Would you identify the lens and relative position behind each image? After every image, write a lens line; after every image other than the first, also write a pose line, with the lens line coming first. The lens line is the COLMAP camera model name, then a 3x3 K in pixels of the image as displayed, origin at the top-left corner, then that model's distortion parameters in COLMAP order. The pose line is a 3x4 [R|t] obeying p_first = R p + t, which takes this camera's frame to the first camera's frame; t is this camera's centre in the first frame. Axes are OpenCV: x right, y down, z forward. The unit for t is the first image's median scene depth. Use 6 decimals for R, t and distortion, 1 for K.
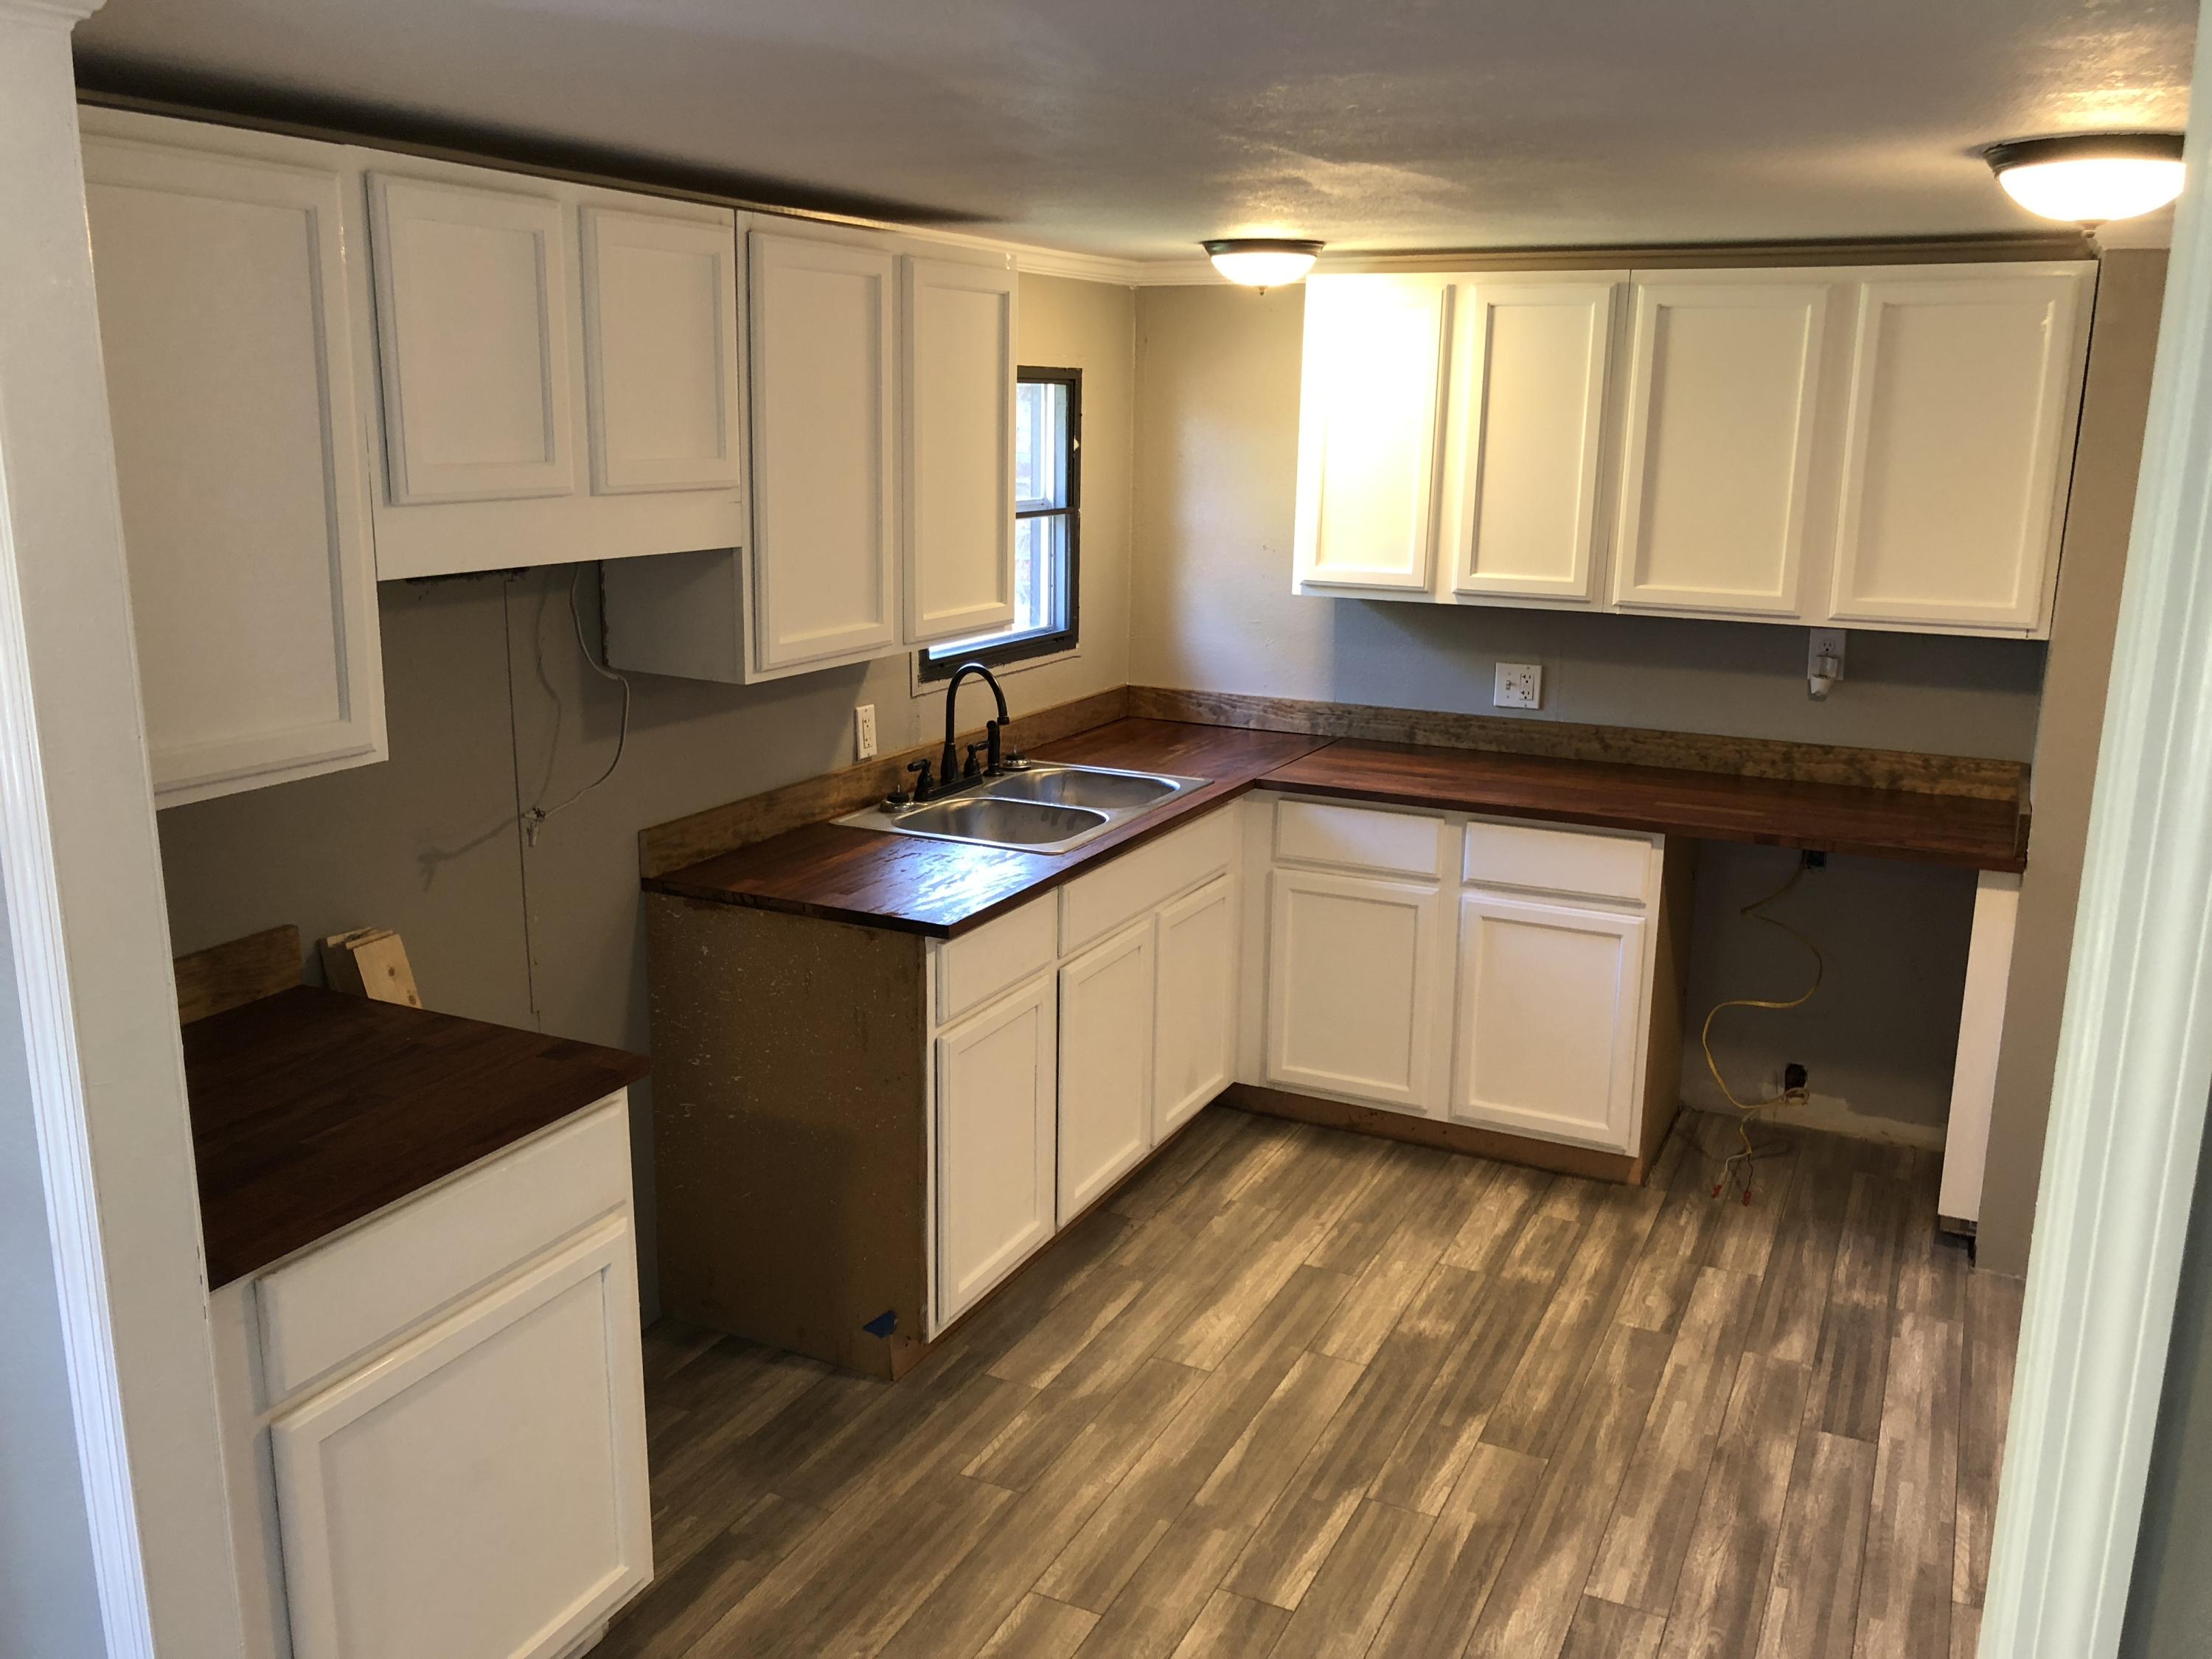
lens RADIAL K [[1821.2, 0, 1132.2], [0, 1821.2, 780.1], [0, 0, 1]] dist [0.024694, 0.001921]
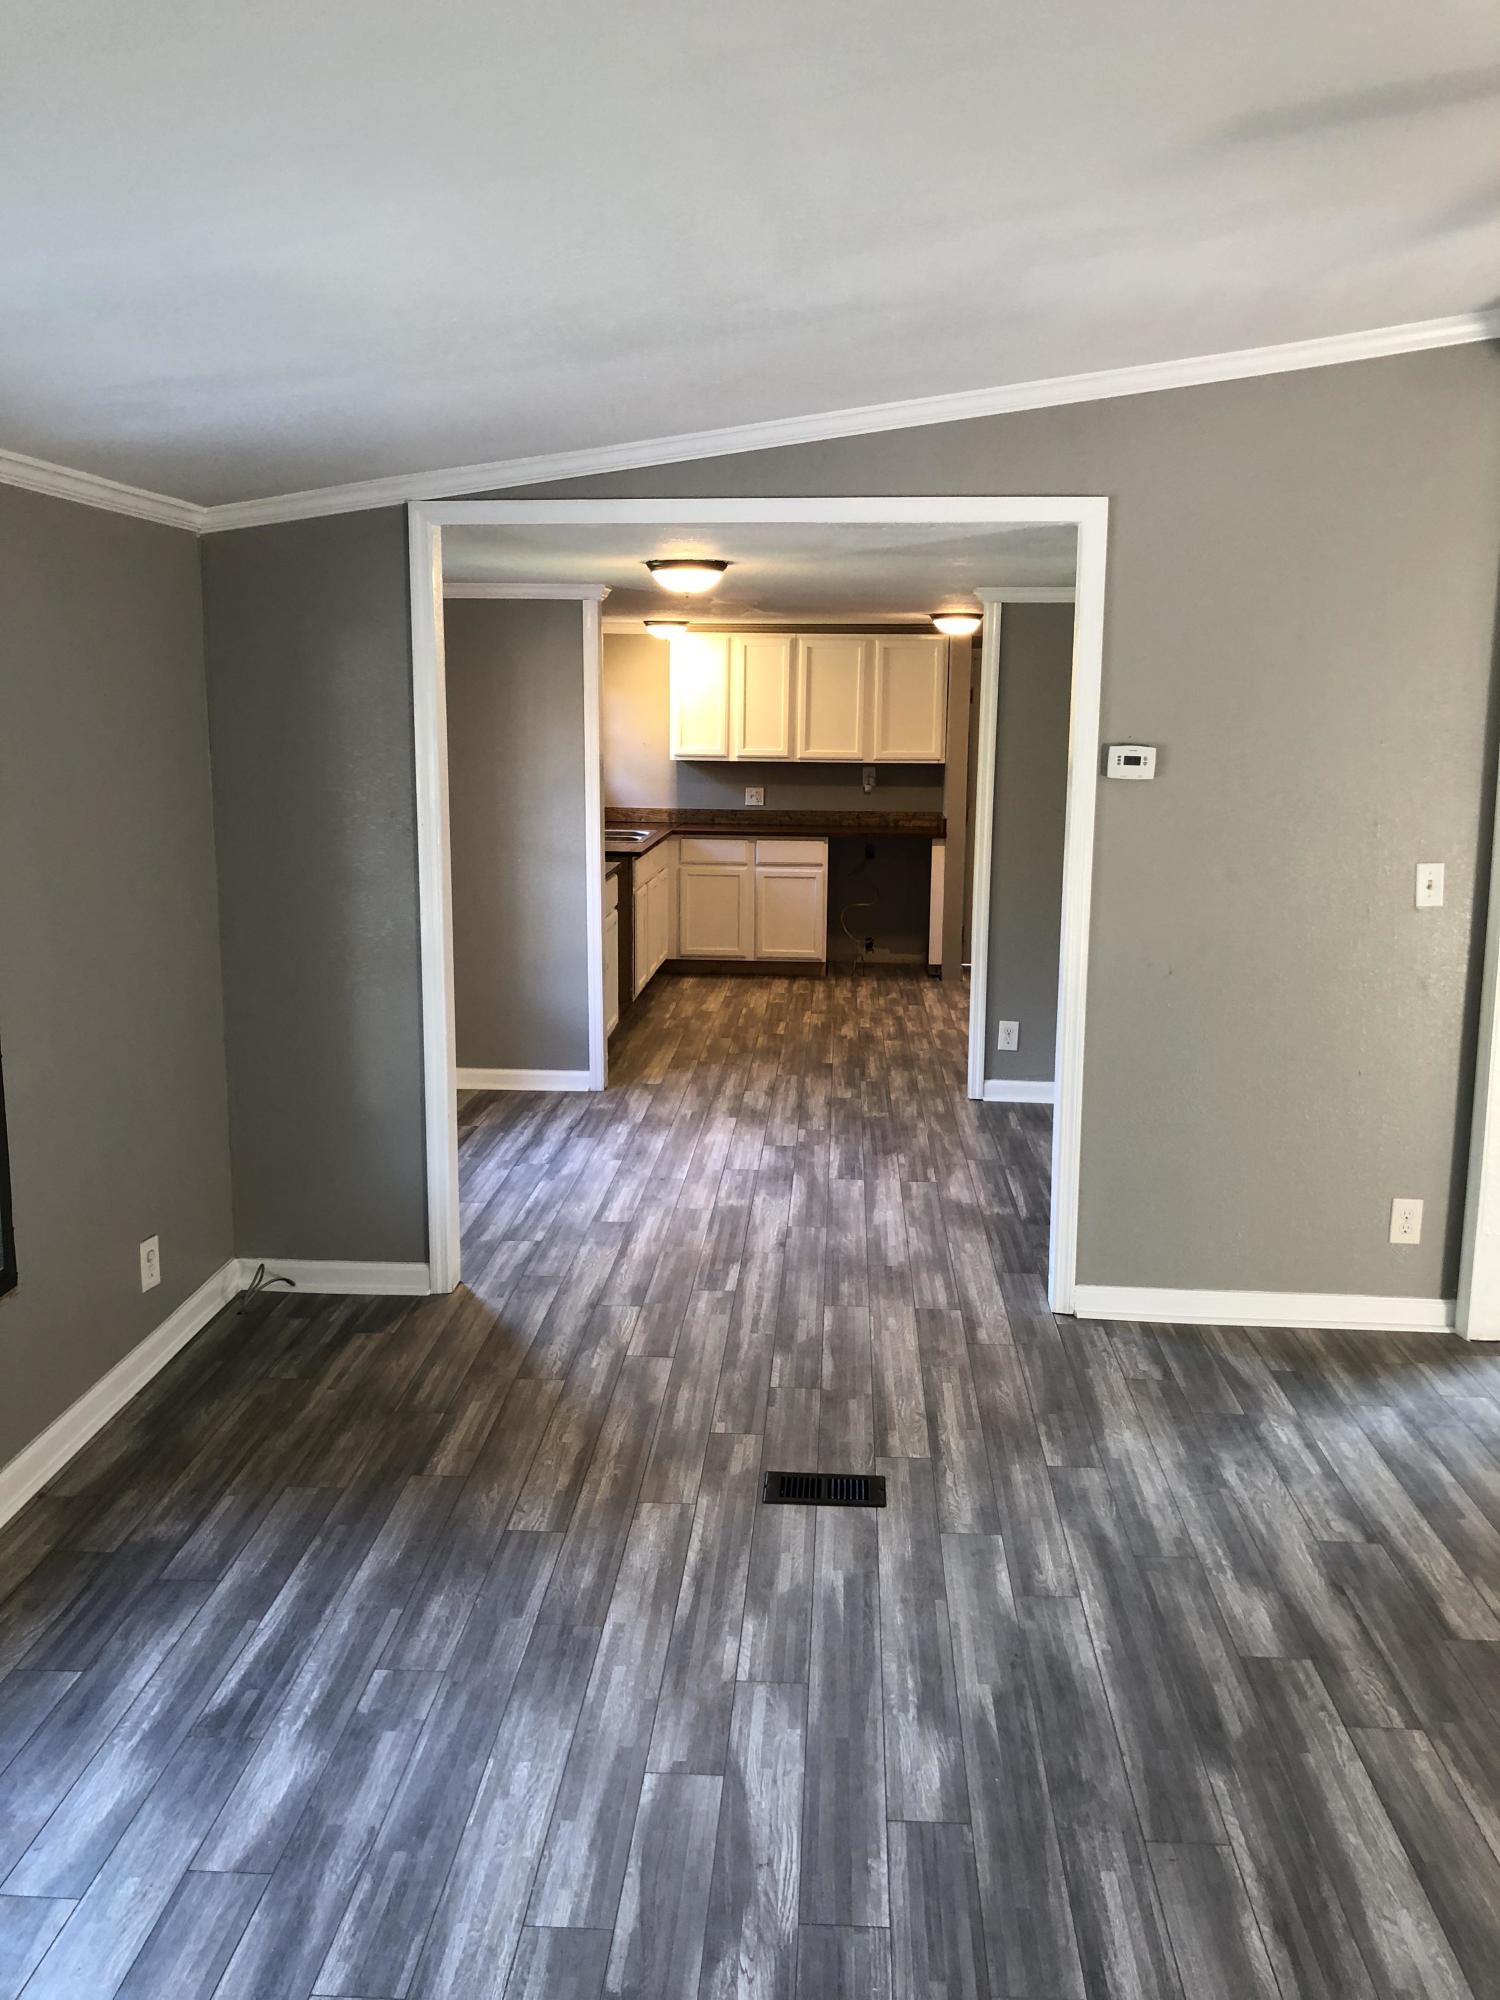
lens RADIAL K [[1646.6, 0, 768.3], [0, 1646.6, 961.7], [0, 0, 1]] dist [0.024694, 0.001921]
pose [[0.921353, -0.069002, 0.382554, -0.706841], [0.086754, 0.995798, -0.029328, 0.263505], [-0.378922, 0.060209, 0.923468, -1.166982]]
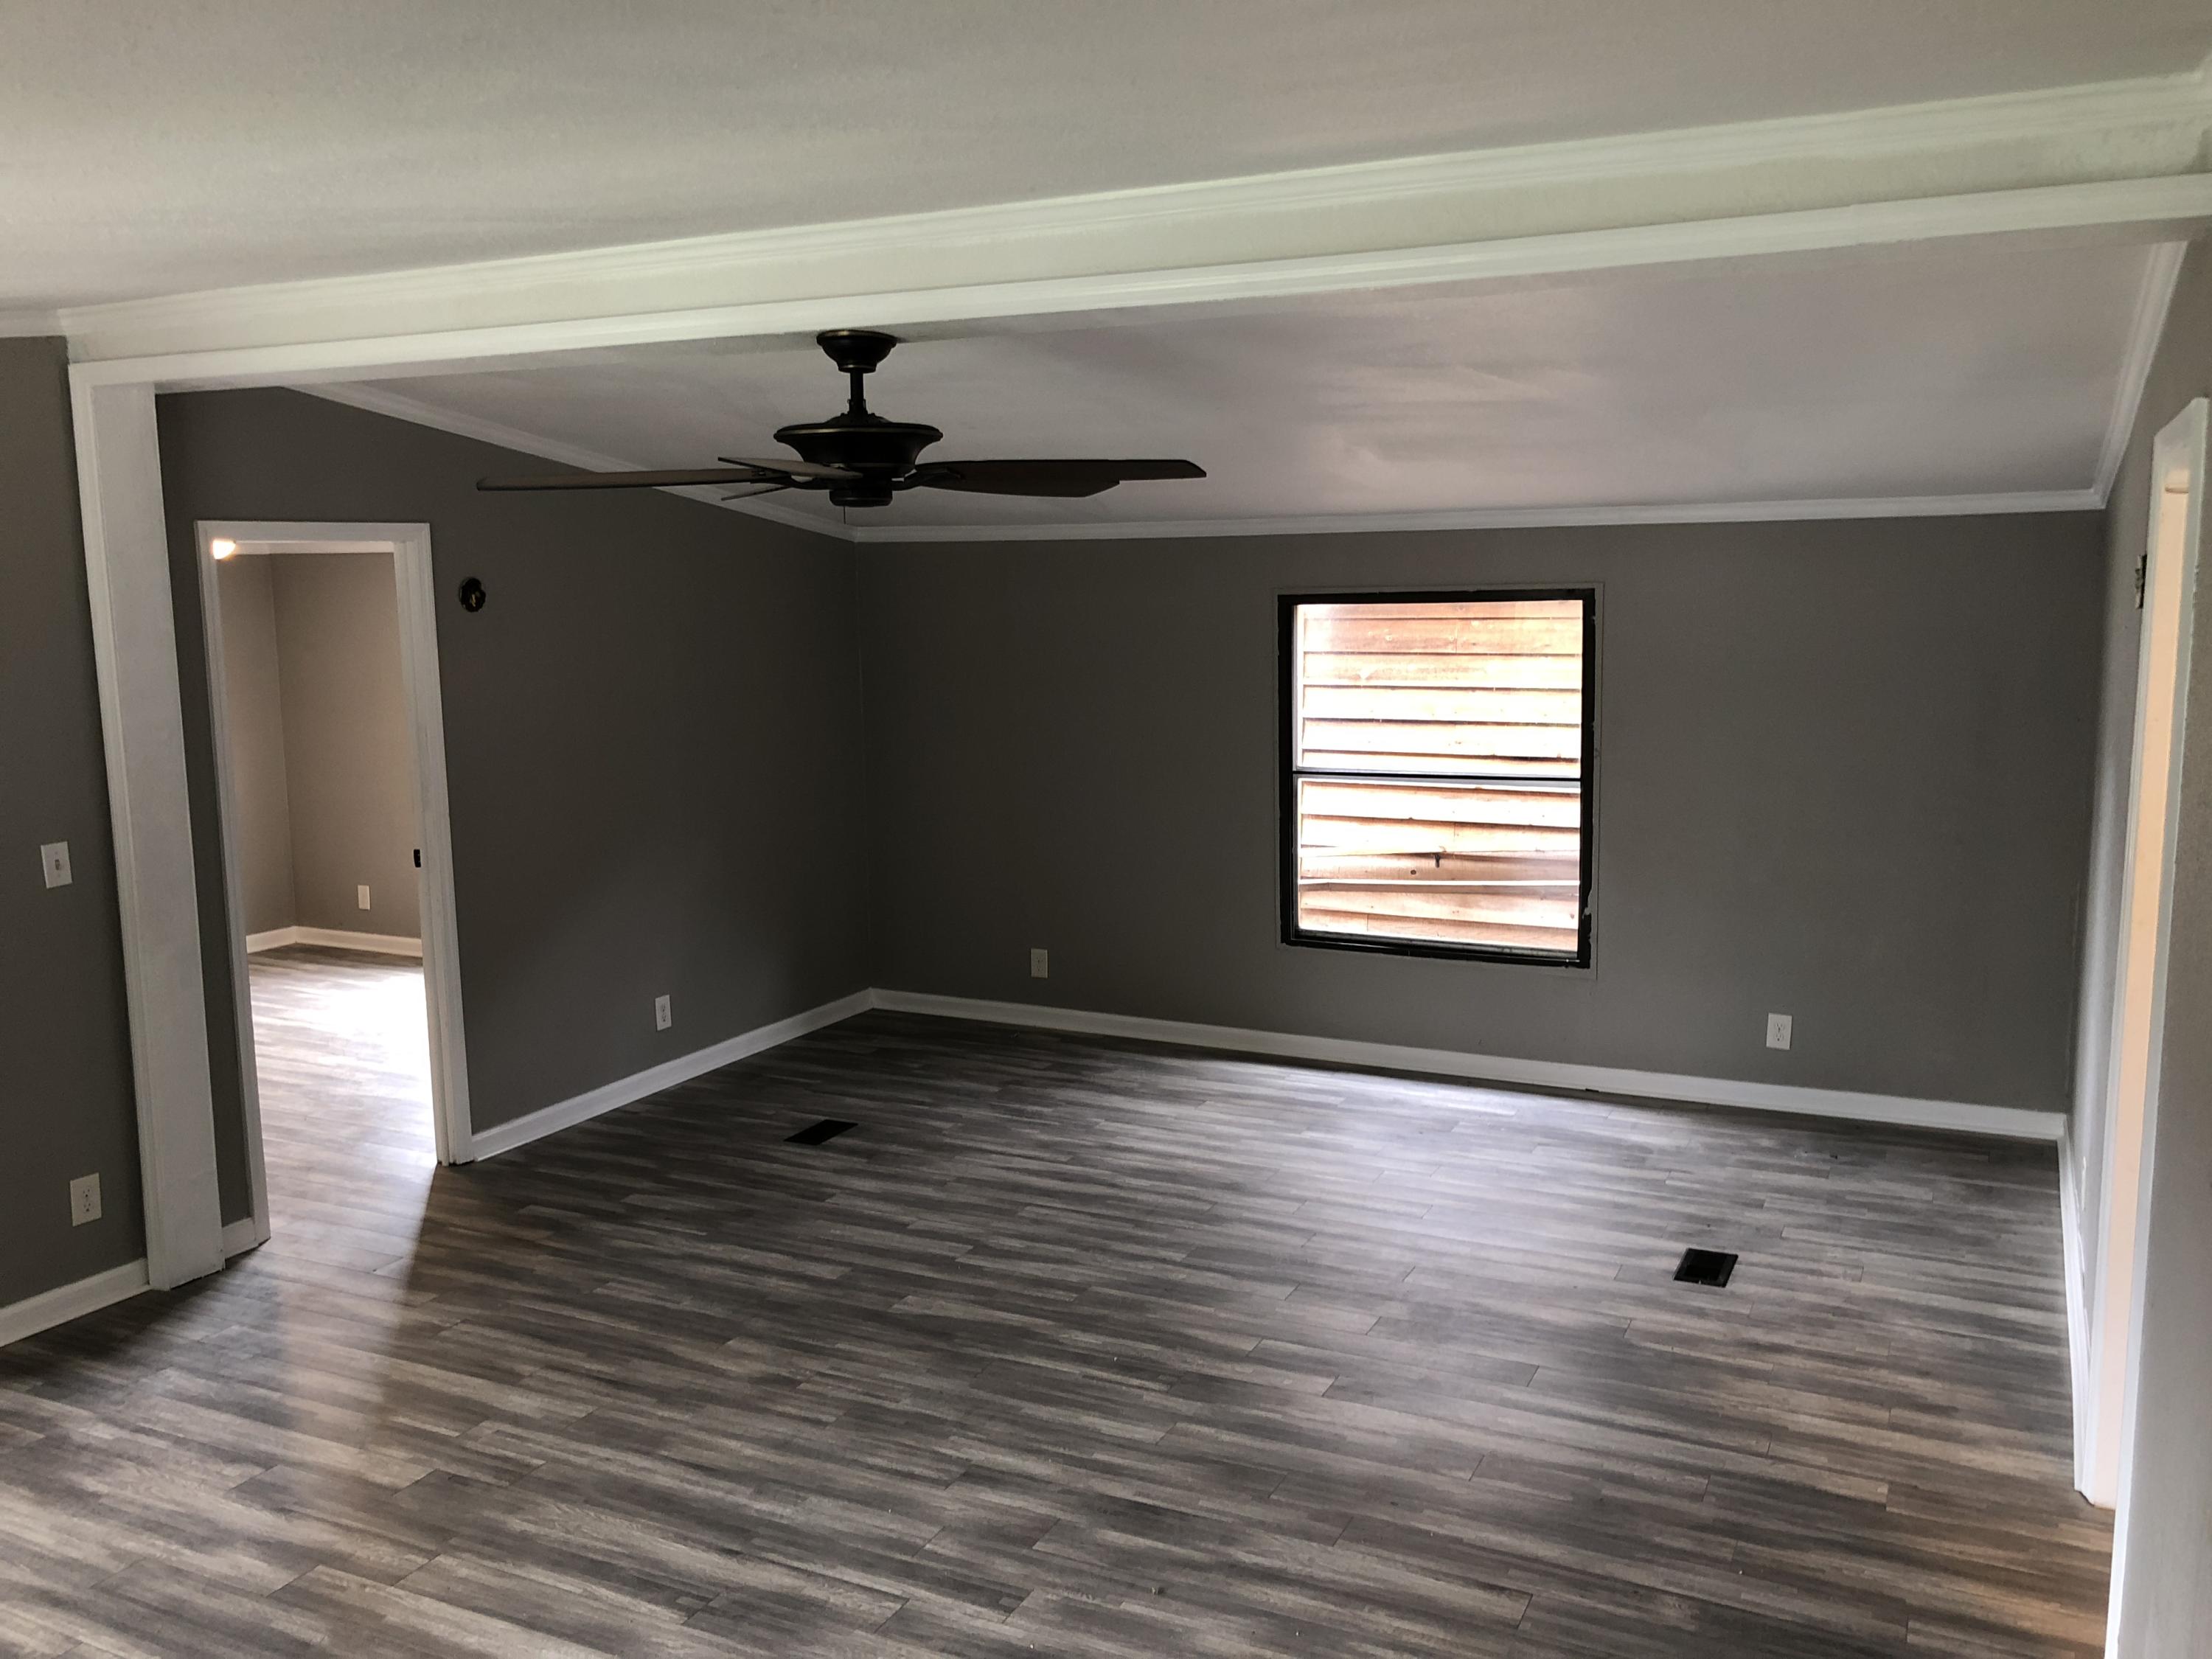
lens RADIAL K [[1821.2, 0, 1098.7], [0, 1821.2, 818.2], [0, 0, 1]] dist [0.024694, 0.001921]
pose [[0.017960, -0.157846, 0.987300, -1.045648], [0.213088, 0.965378, 0.150465, 0.160598], [-0.976868, 0.207680, 0.050973, -1.076050]]
